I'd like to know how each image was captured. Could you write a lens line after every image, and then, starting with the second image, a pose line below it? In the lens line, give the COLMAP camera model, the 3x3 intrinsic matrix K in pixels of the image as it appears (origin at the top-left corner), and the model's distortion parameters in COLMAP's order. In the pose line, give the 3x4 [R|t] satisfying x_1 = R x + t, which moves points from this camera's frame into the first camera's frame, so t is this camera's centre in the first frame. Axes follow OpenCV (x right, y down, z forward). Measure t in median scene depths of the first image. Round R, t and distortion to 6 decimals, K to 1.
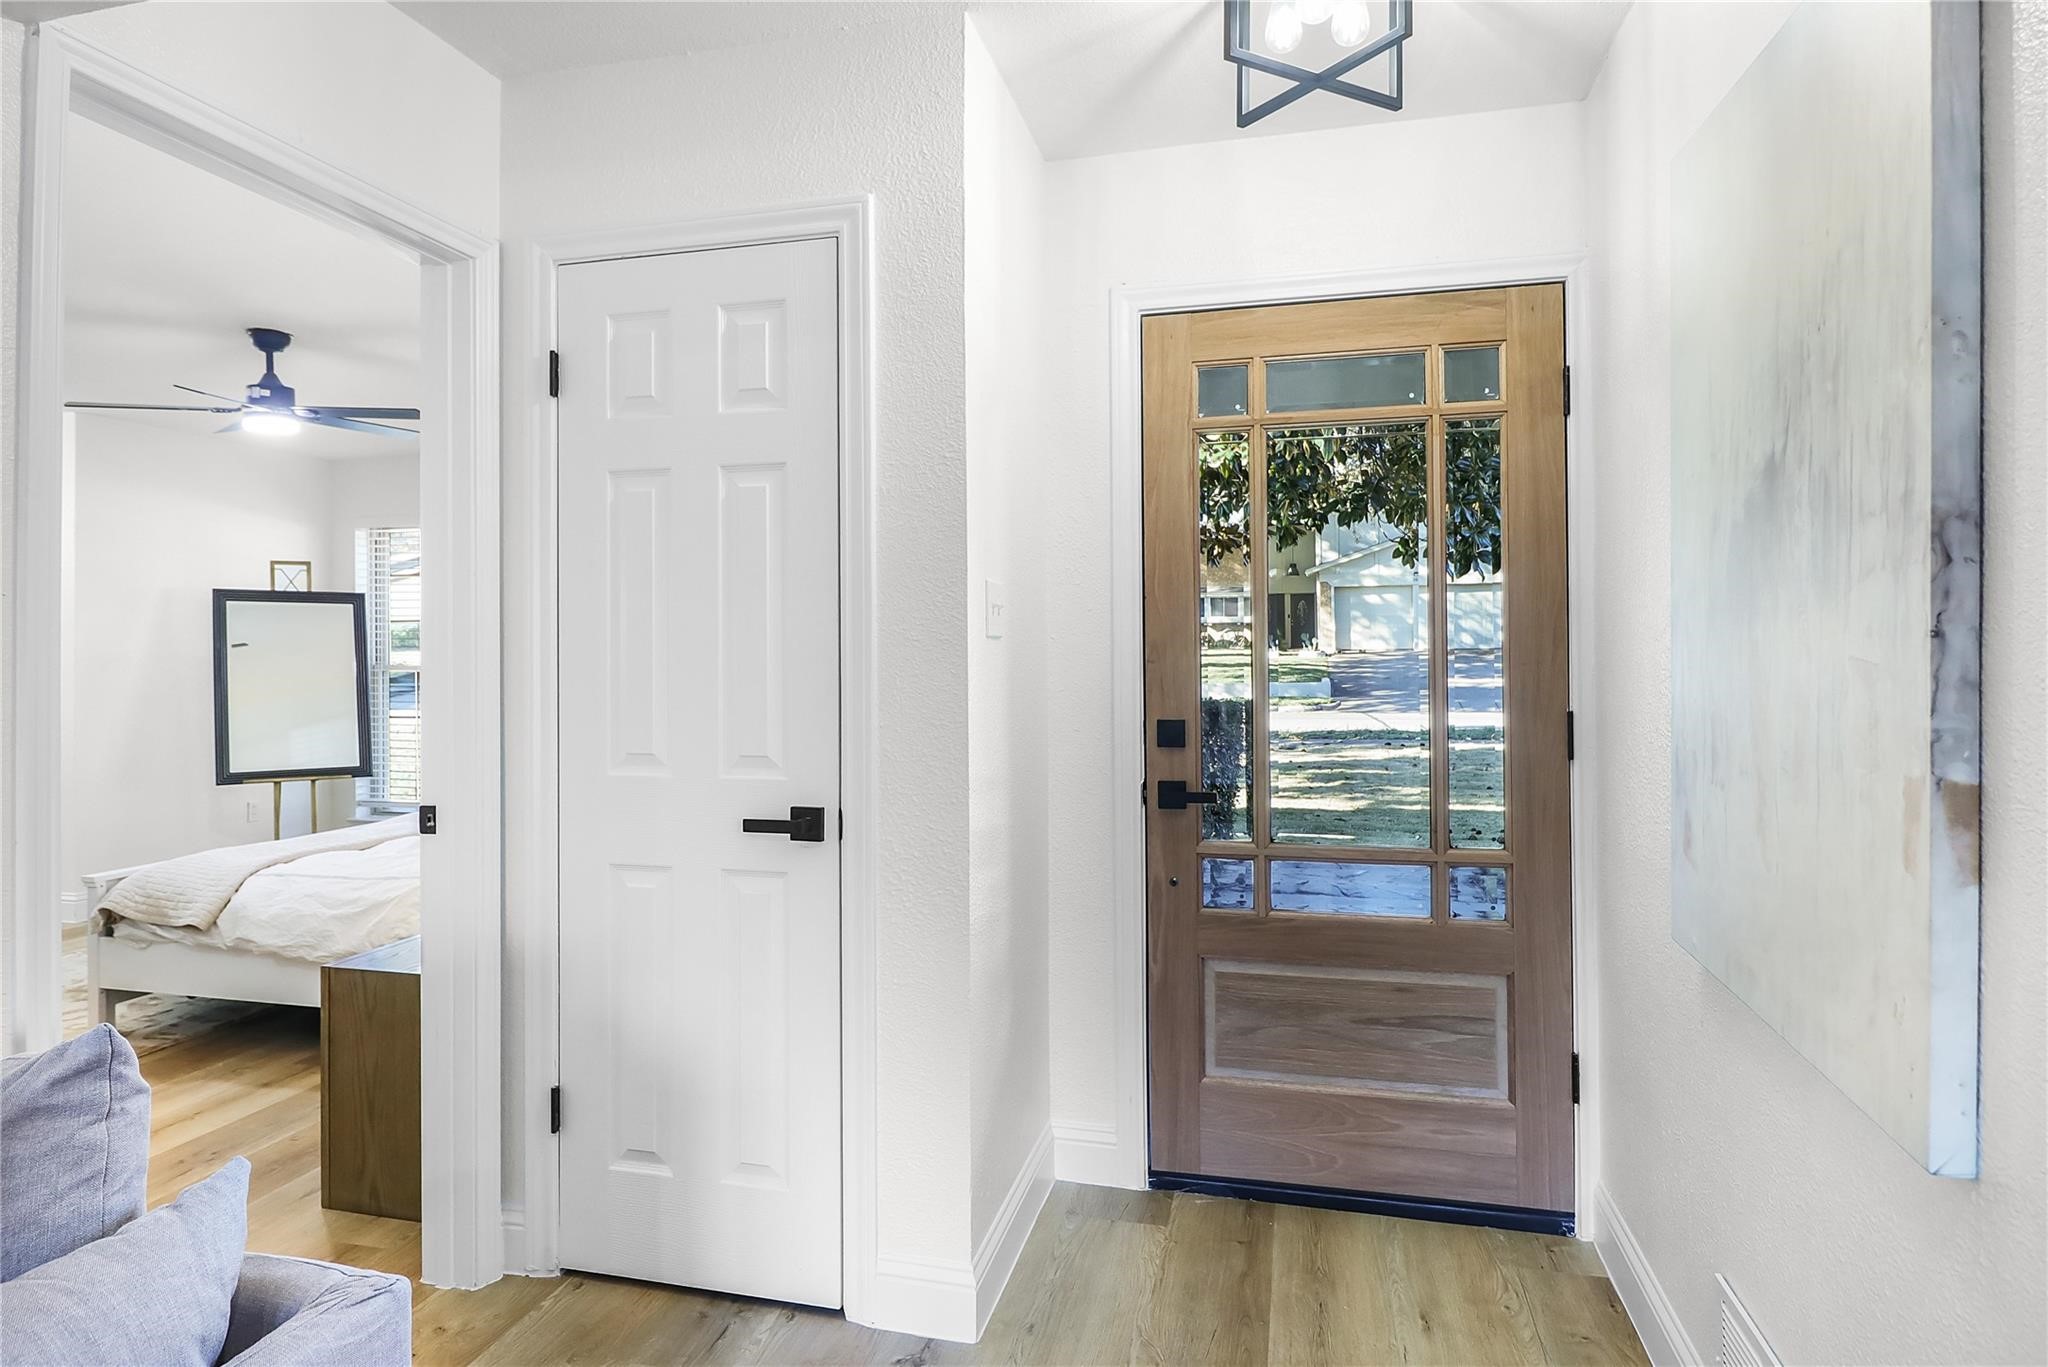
lens RADIAL K [[1201.0, 0, 989.5], [0, 1201.0, 641.5], [0, 0, 1]] dist [0.001080, -0.001522]
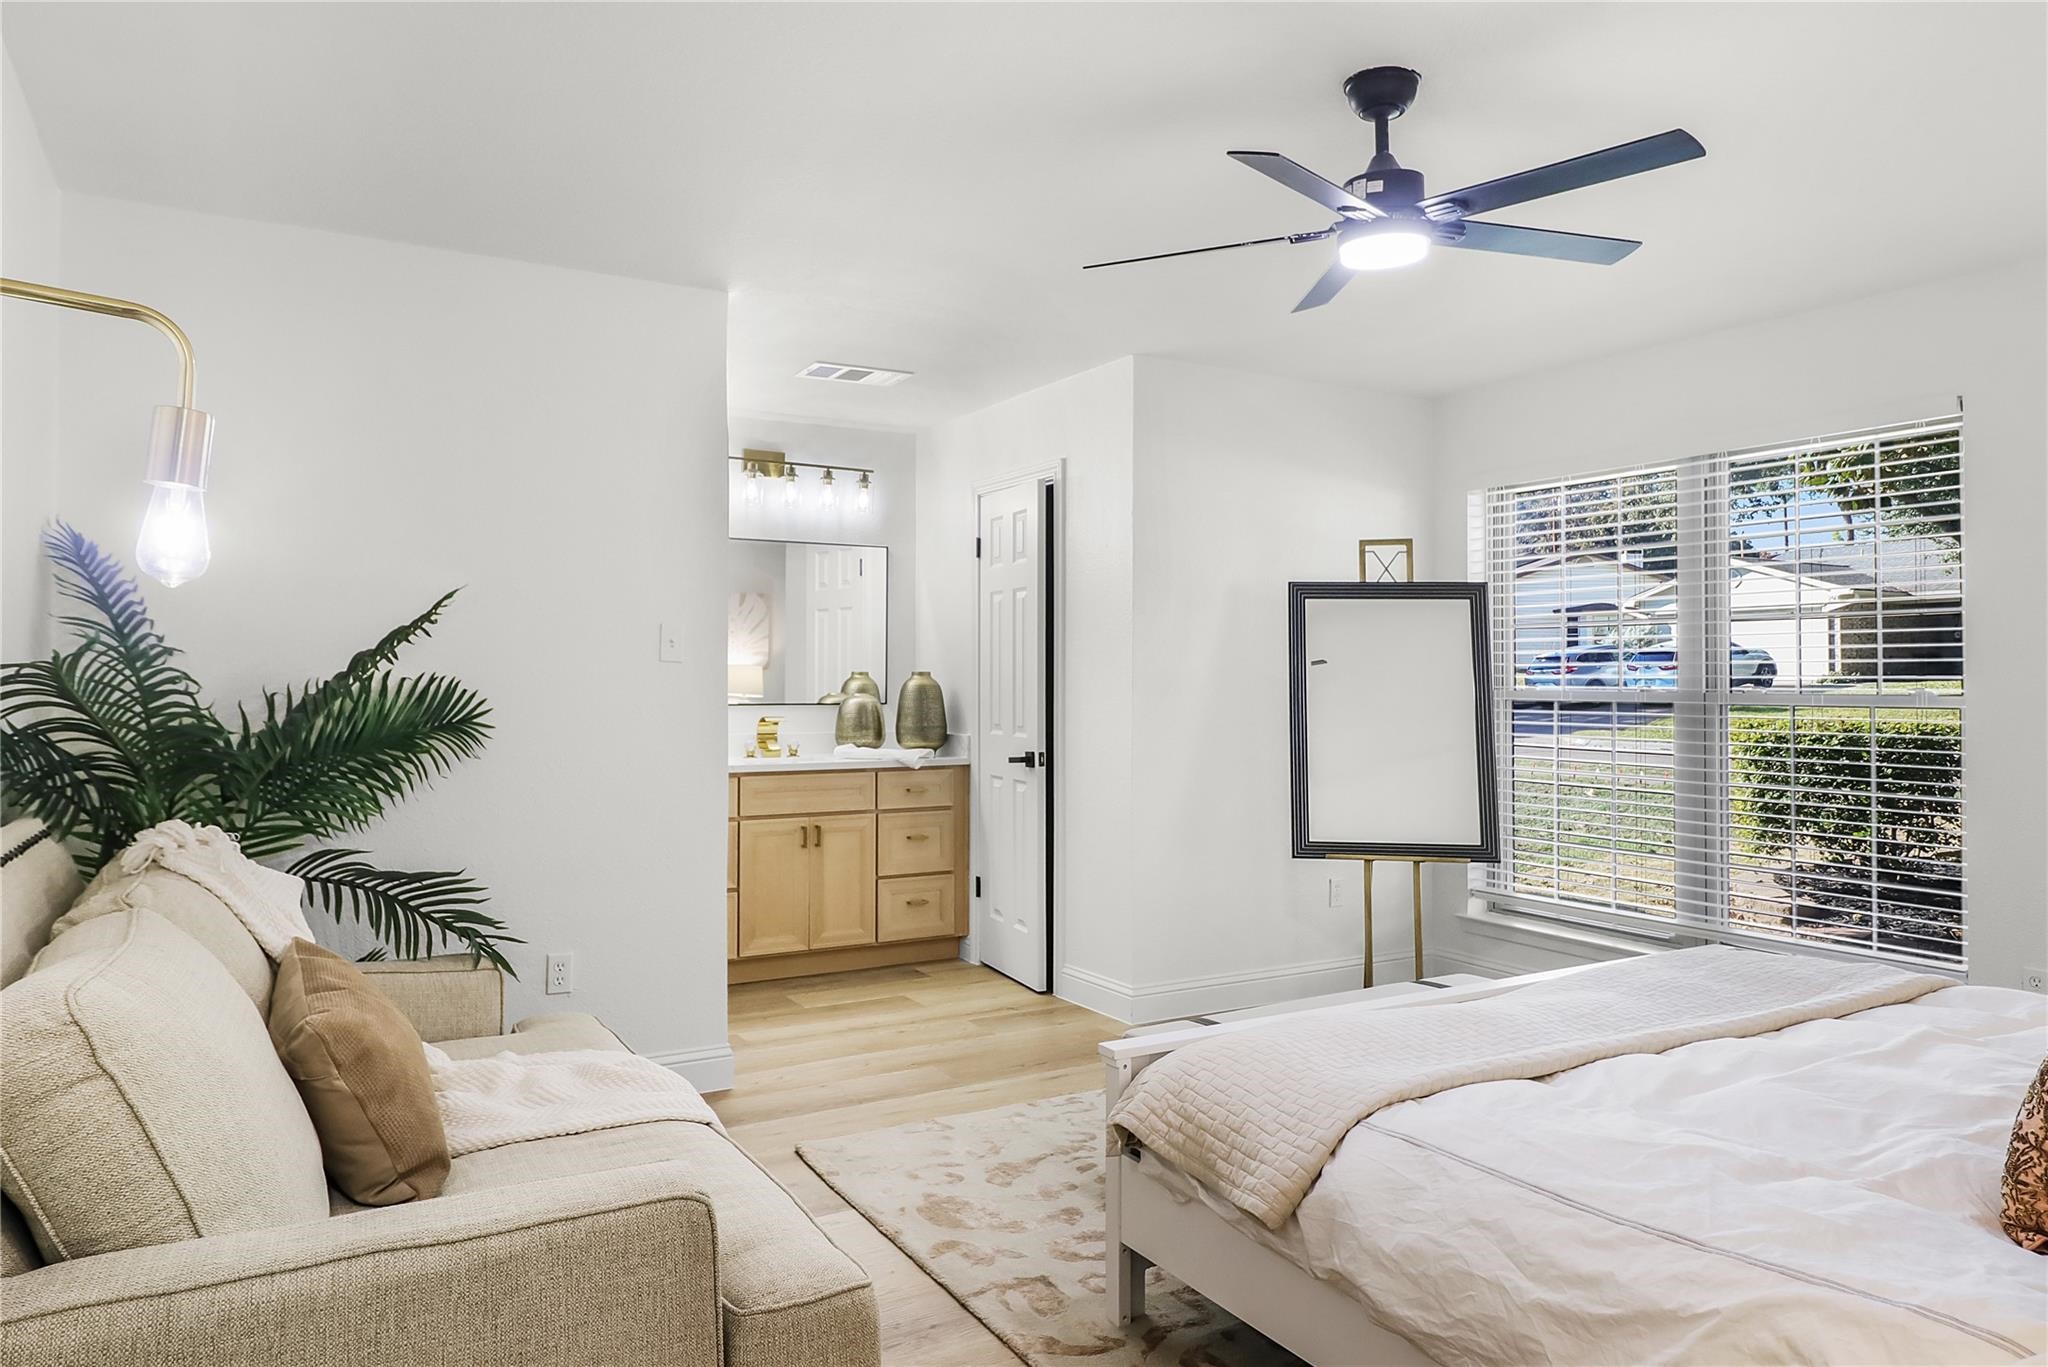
lens RADIAL K [[1313.1, 0, 995.9], [0, 1313.1, 702.5], [0, 0, 1]] dist [-0.001909, -0.000282]
pose [[0.702733, 0.017777, -0.711232, -0.217006], [0.002871, 0.999609, 0.027822, 0.005658], [0.711448, -0.021593, 0.702407, 0.333073]]
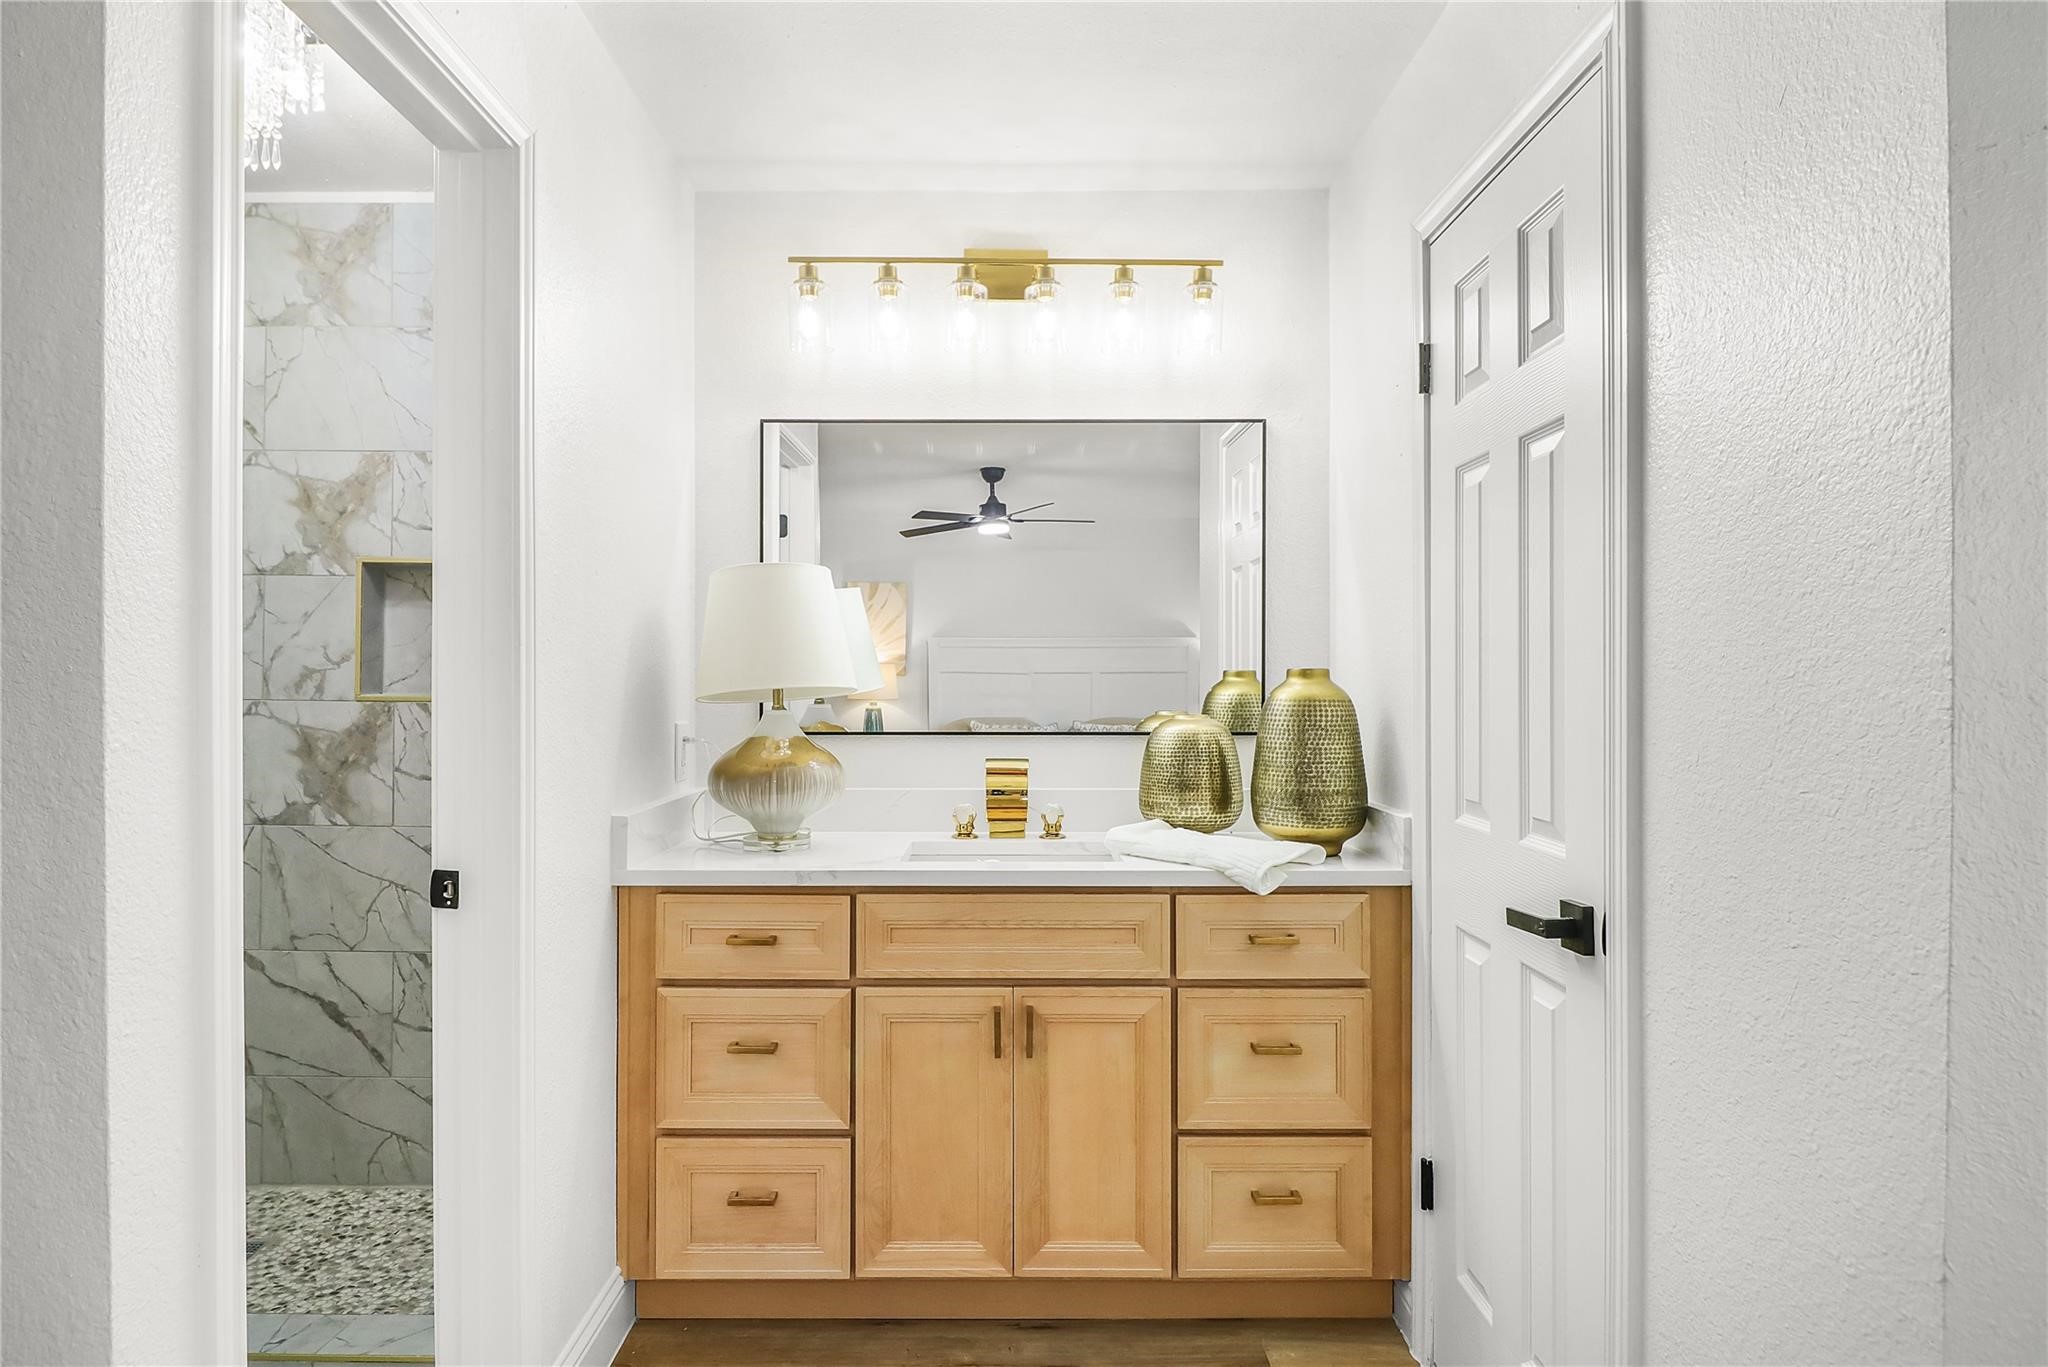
lens RADIAL K [[1125.1, 0, 1001.8], [0, 1125.1, 676.2], [0, 0, 1]] dist [-0.010323, -0.003196]
pose [[0.242332, 0.001267, -0.970192, -0.608508], [0.008563, 0.999957, 0.003445, 0.010175], [0.970156, -0.009142, 0.242311, 0.788811]]
